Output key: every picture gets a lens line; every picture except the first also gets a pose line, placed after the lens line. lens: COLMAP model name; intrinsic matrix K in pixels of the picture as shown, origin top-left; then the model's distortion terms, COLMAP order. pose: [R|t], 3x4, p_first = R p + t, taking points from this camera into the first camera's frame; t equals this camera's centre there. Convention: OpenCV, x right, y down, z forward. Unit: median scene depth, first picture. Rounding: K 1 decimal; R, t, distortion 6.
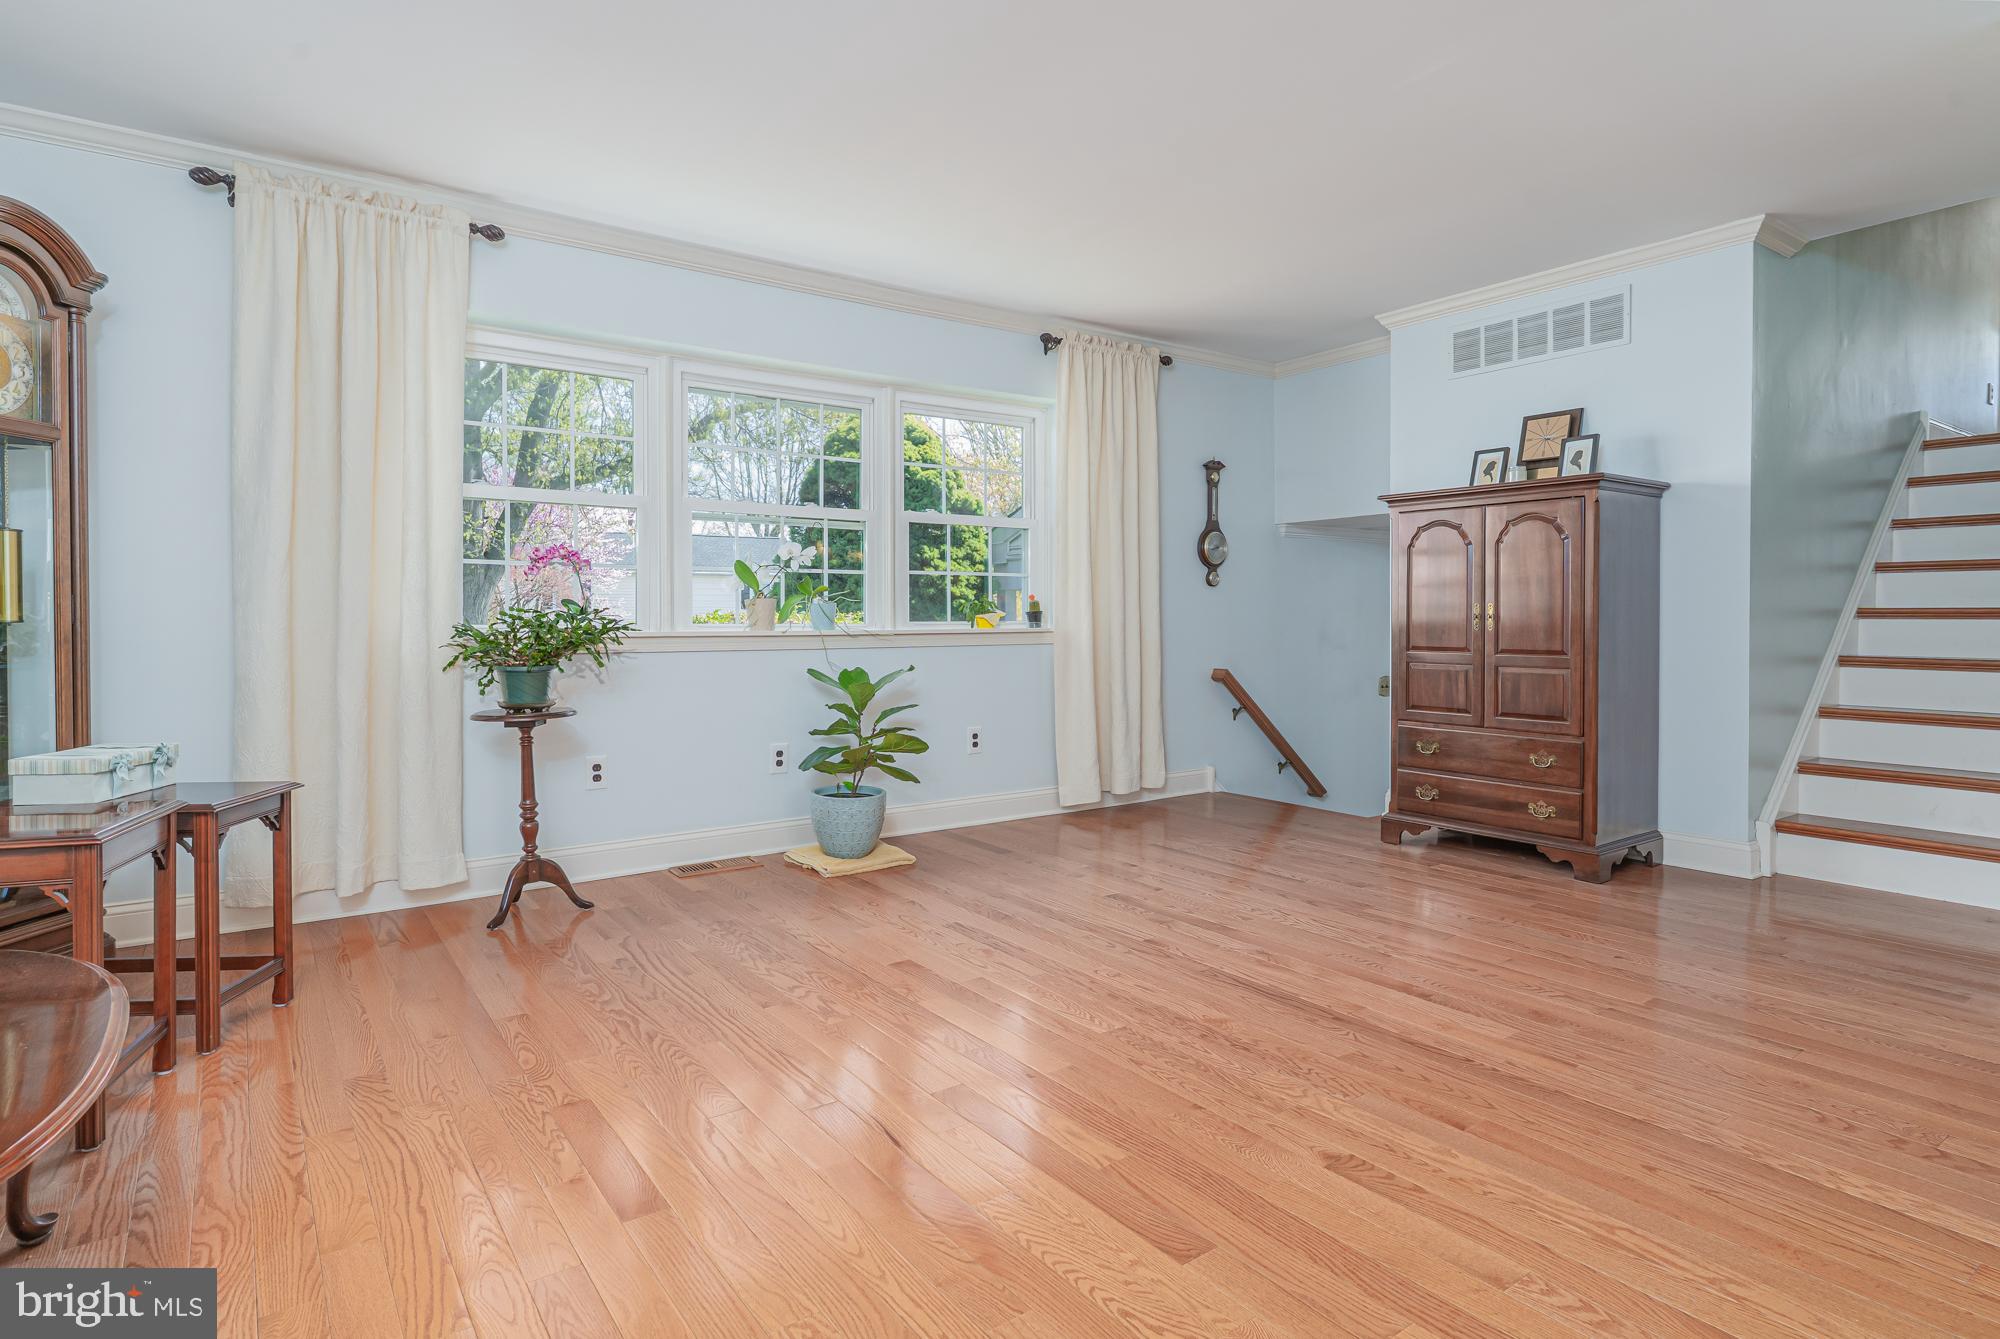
lens RADIAL K [[1053.3, 0, 971.5], [0, 1053.3, 629.9], [0, 0, 1]] dist [-0.003131, -0.000690]
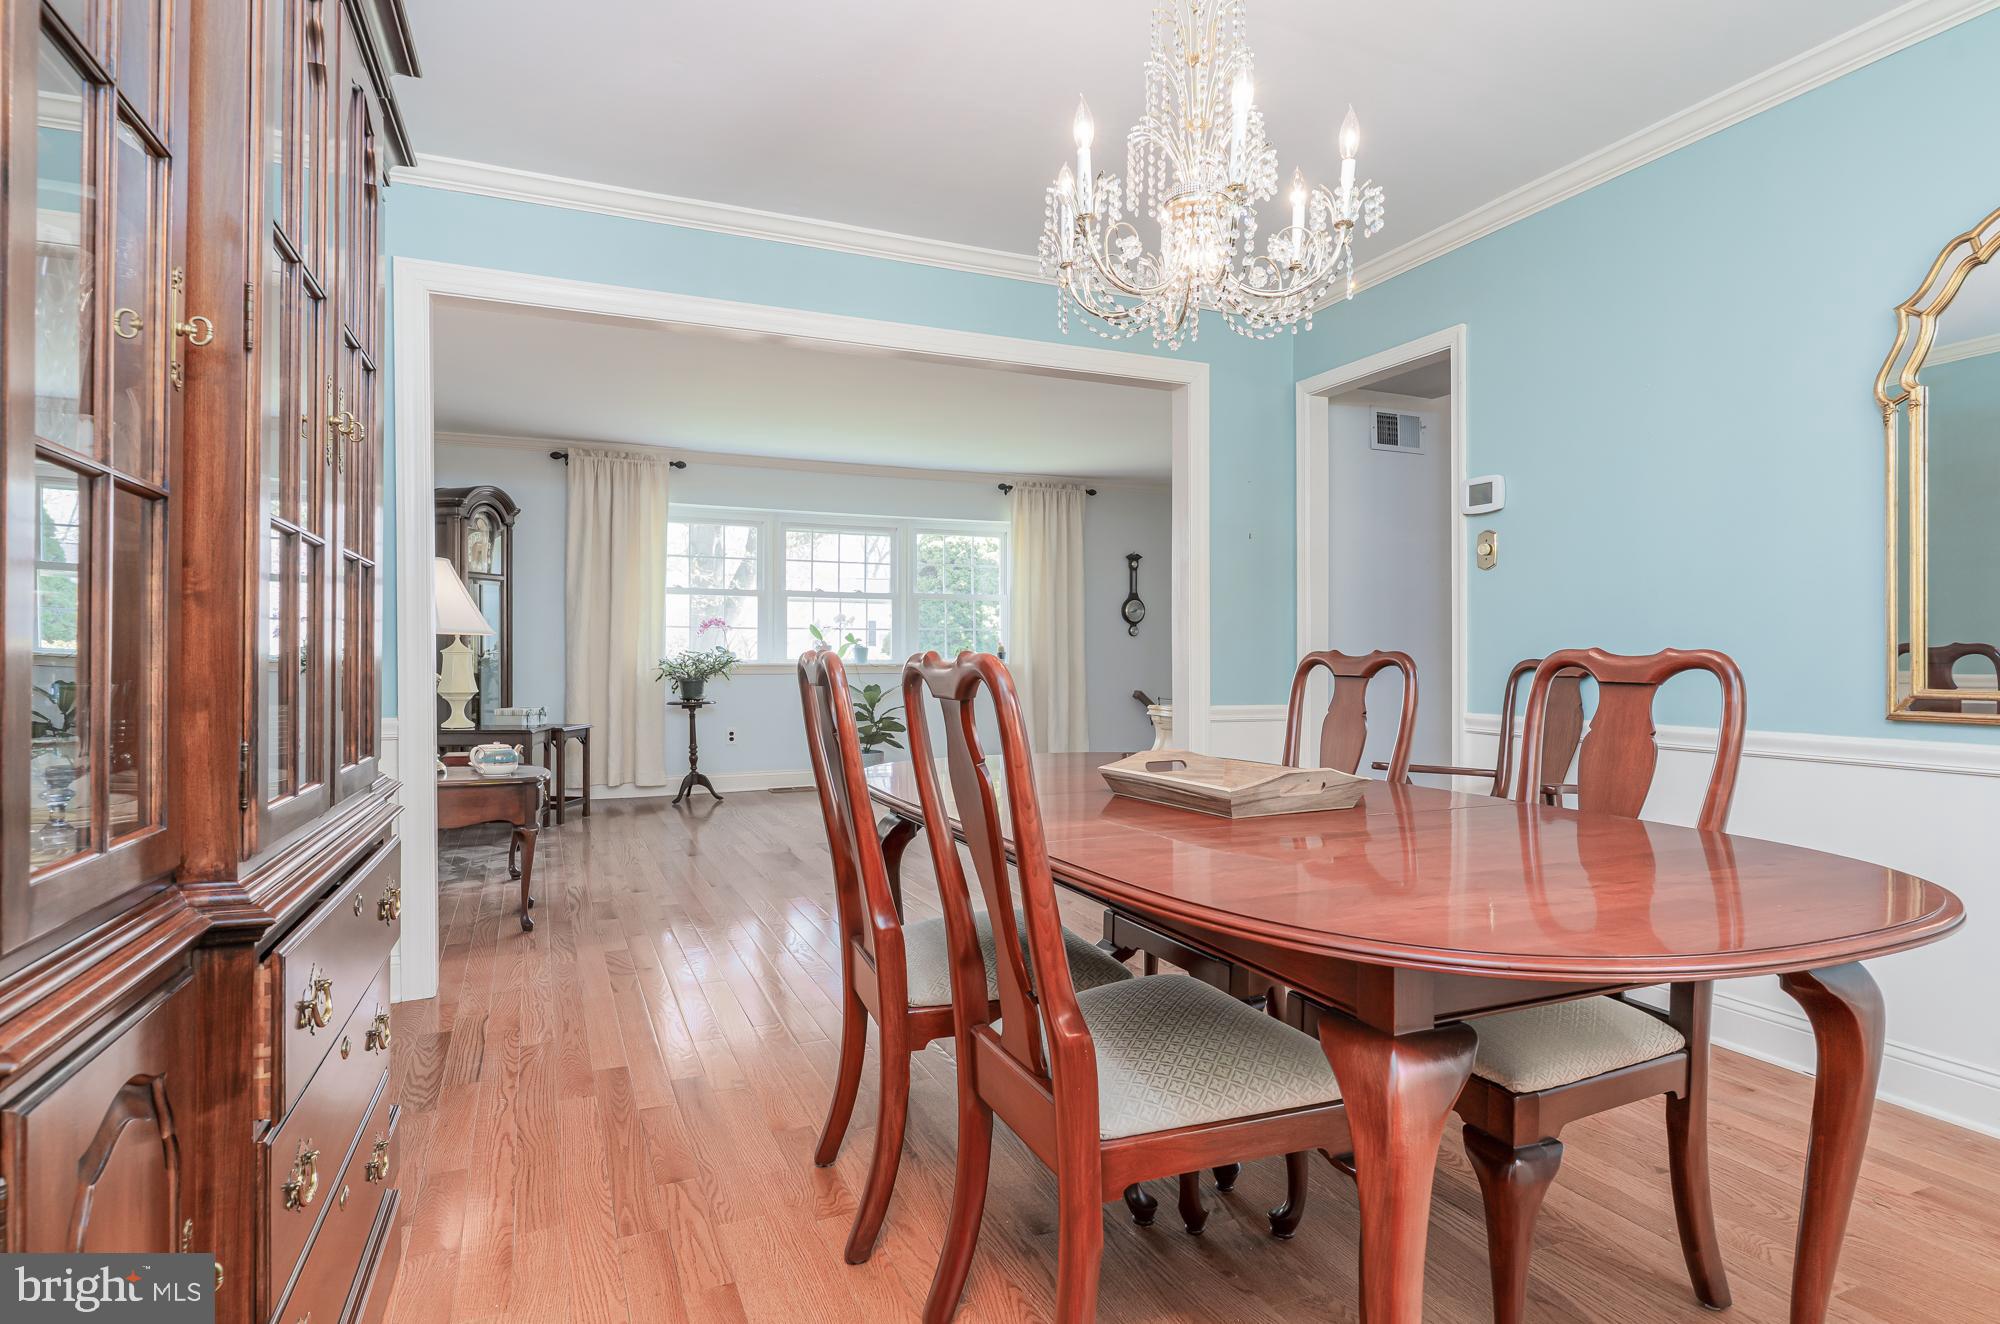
lens RADIAL K [[1053.3, 0, 986.0], [0, 1053.3, 658.4], [0, 0, 1]] dist [-0.003131, -0.000690]
pose [[0.979293, 0.005214, -0.202382, 0.544302], [-0.006698, 0.999955, -0.006646, 0.003623], [0.202338, 0.007864, 0.979284, -0.881073]]
